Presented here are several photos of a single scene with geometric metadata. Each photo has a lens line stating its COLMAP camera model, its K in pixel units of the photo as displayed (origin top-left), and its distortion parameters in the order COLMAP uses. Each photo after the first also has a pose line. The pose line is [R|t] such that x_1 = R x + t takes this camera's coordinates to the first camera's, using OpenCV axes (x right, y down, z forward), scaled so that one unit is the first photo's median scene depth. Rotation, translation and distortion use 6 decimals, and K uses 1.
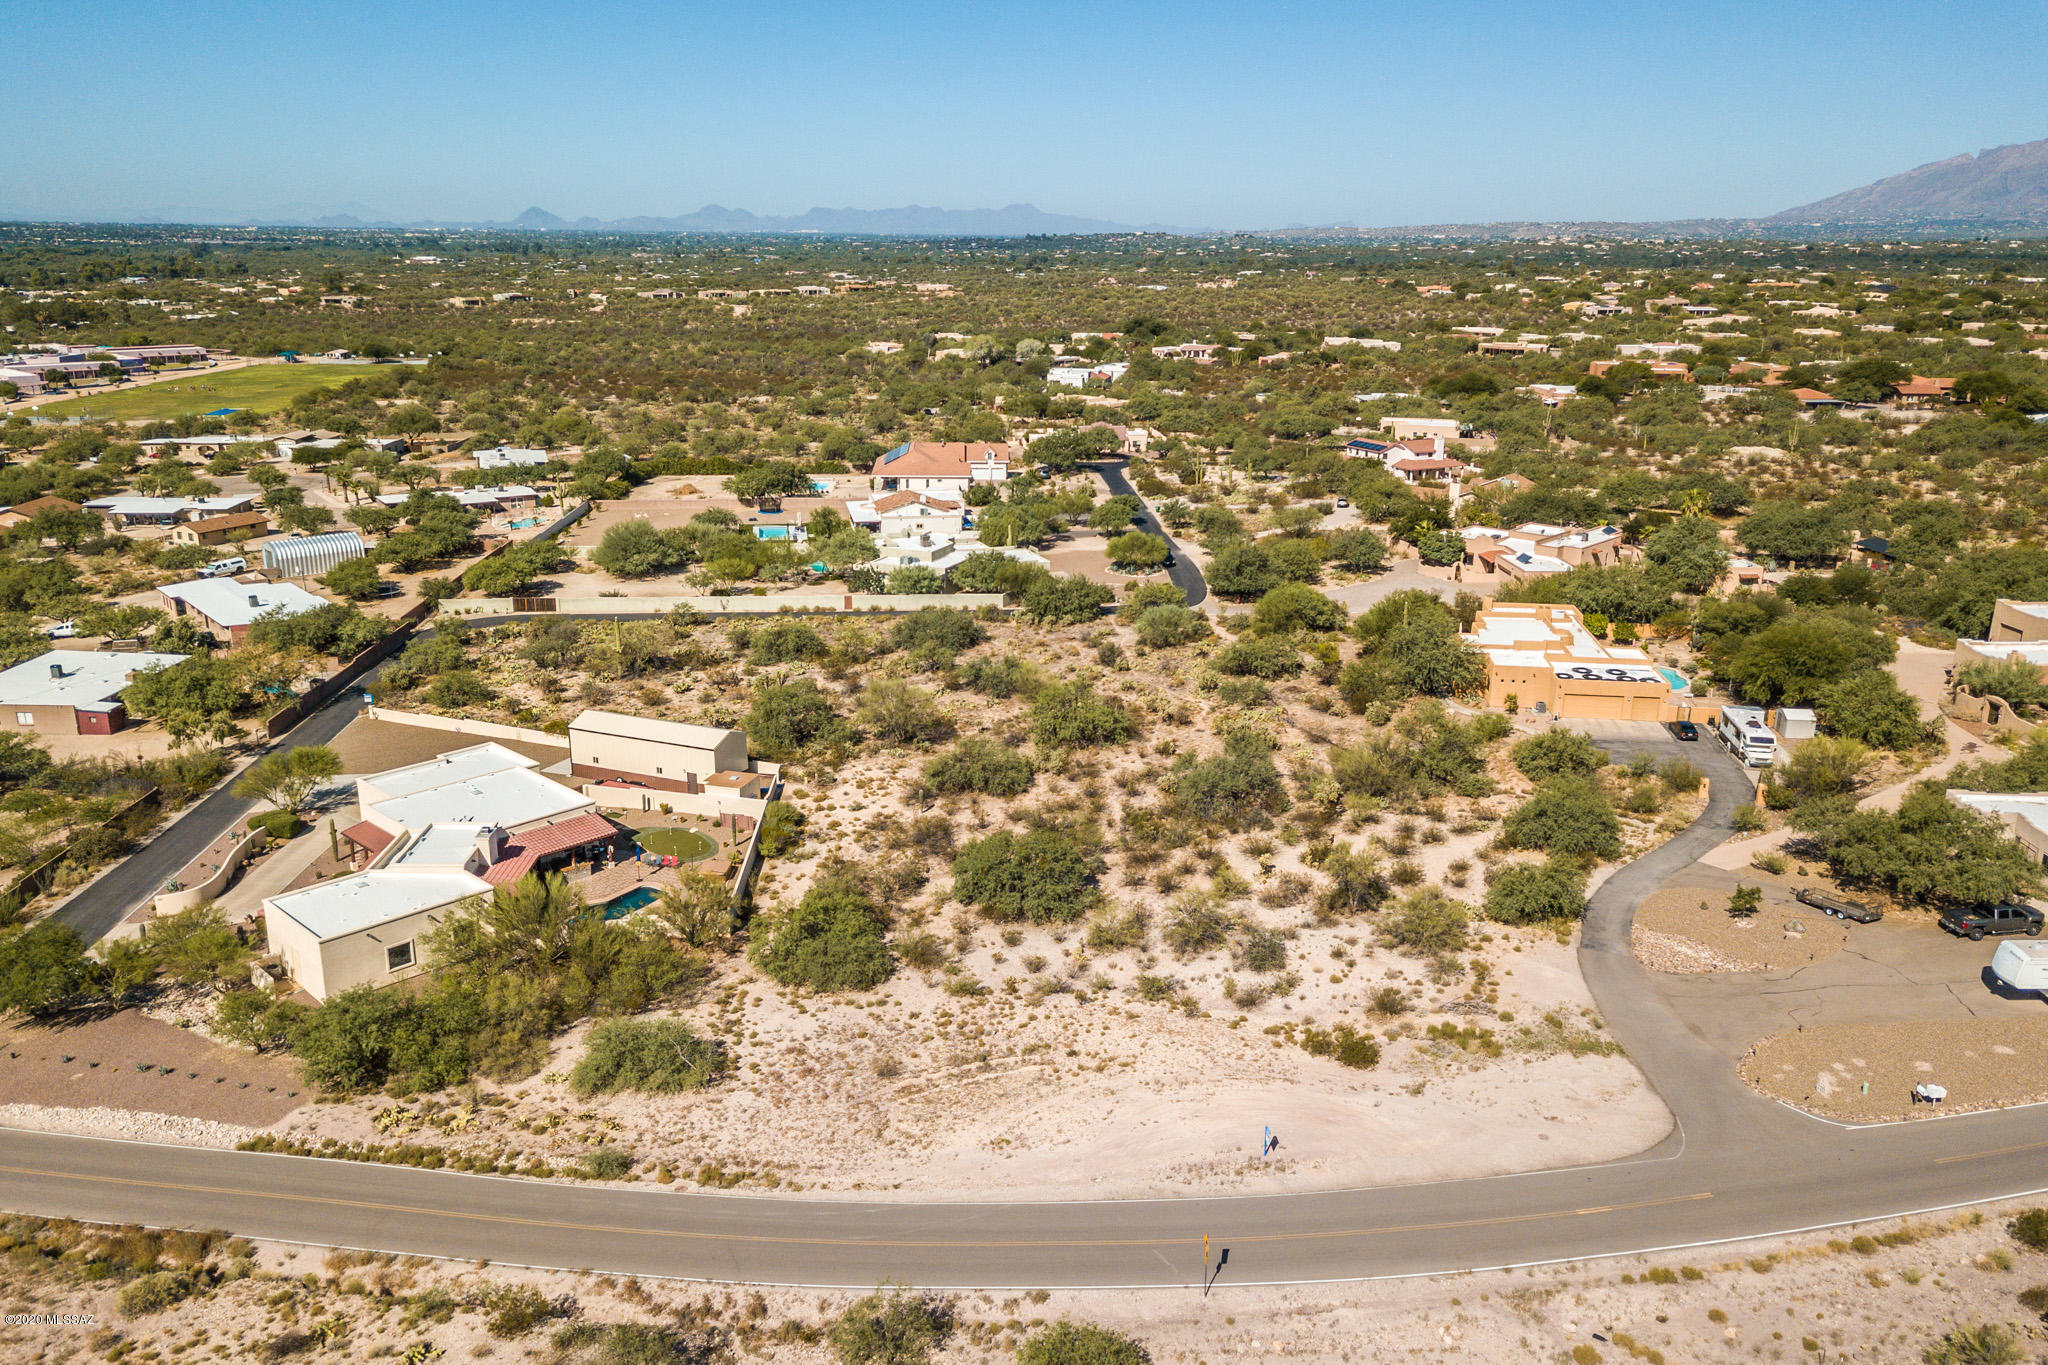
lens RADIAL K [[1551.6, 0, 1024.0], [0, 1551.6, 682.5], [0, 0, 1]] dist [0.026907, -0.002992]
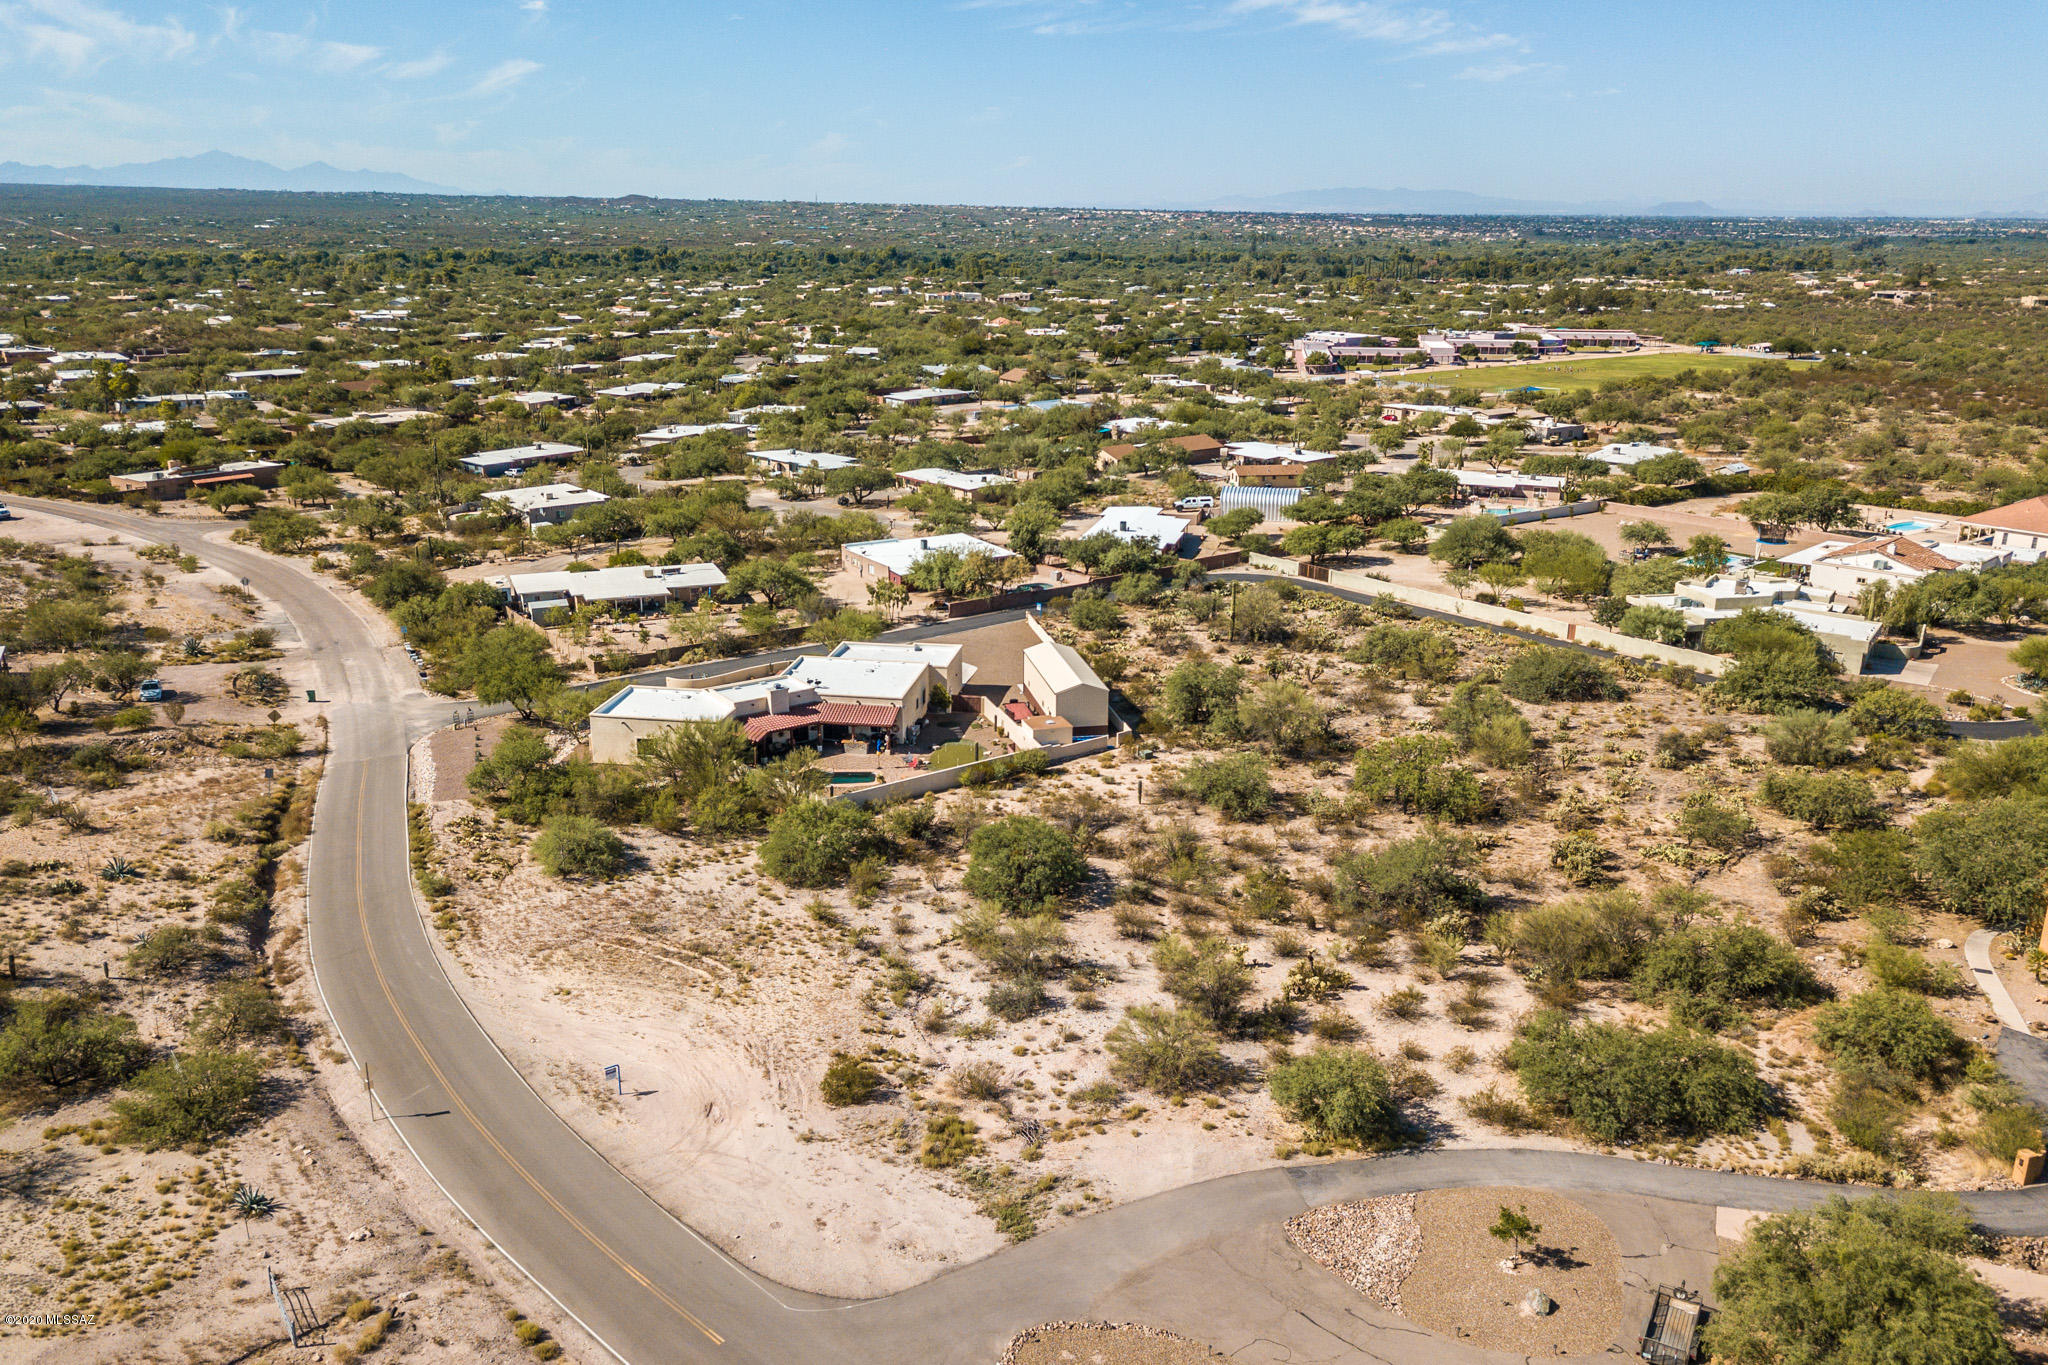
lens RADIAL K [[1571.4, 0, 1012.9], [0, 1571.4, 684.9], [0, 0, 1]] dist [0.030068, -0.015497]
pose [[0.567770, 0.235051, -0.788916, 0.753086], [-0.233454, 0.964997, 0.119499, -0.101005], [0.789390, 0.116328, 0.602770, 0.387882]]
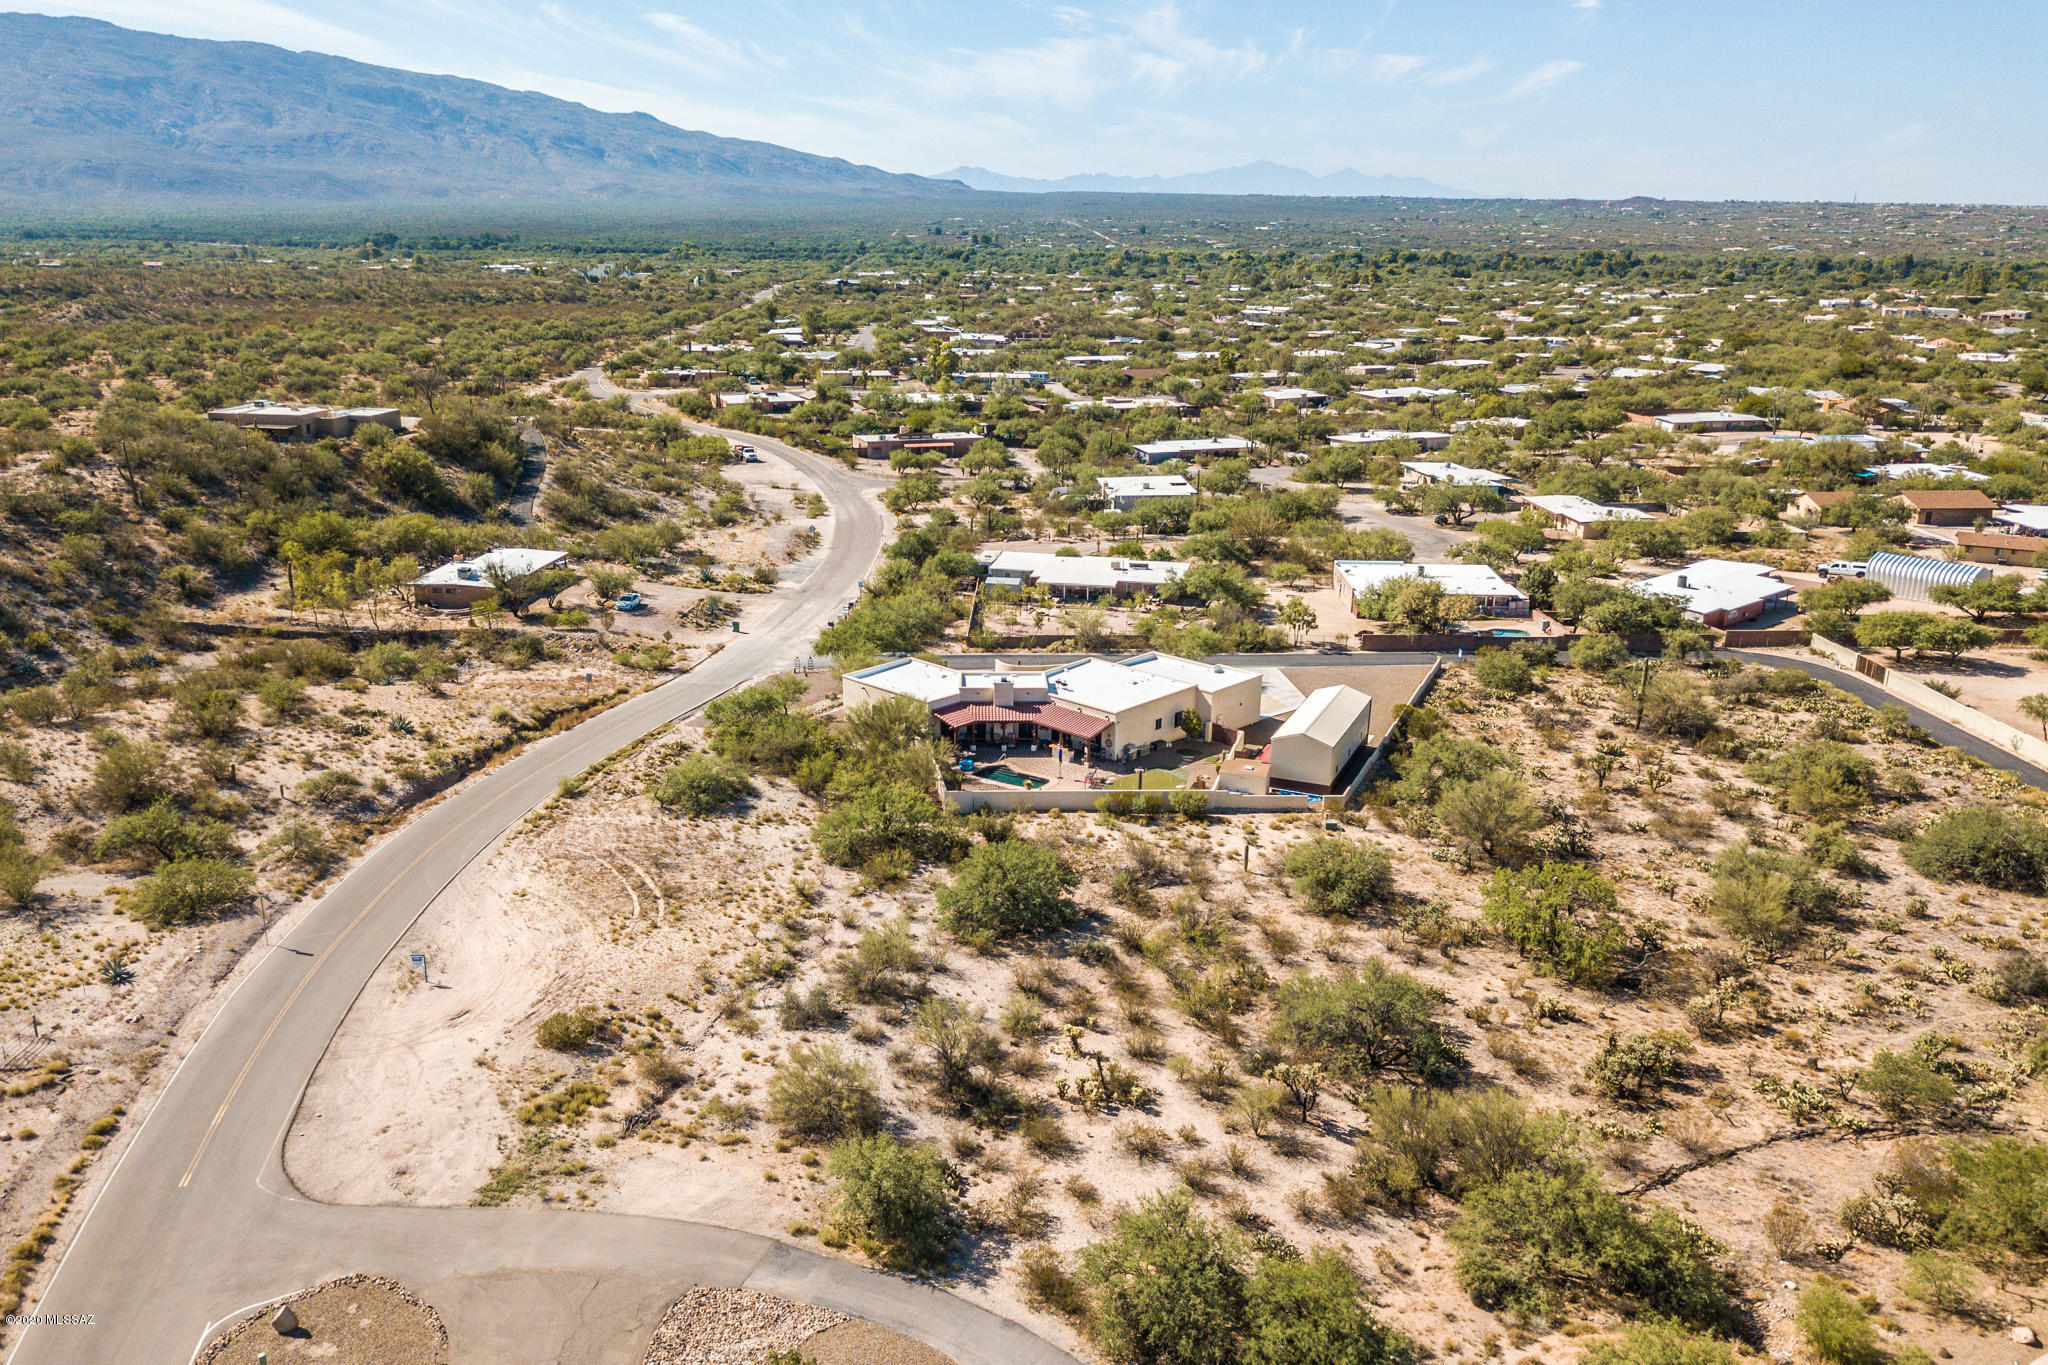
lens RADIAL K [[1571.4, 0, 1012.9], [0, 1571.4, 684.9], [0, 0, 1]] dist [0.030068, -0.015497]
pose [[0.003894, 0.285985, -0.958226, 0.871752], [-0.289768, 0.917444, 0.272636, -0.248948], [0.957089, 0.276601, 0.086442, 0.893028]]
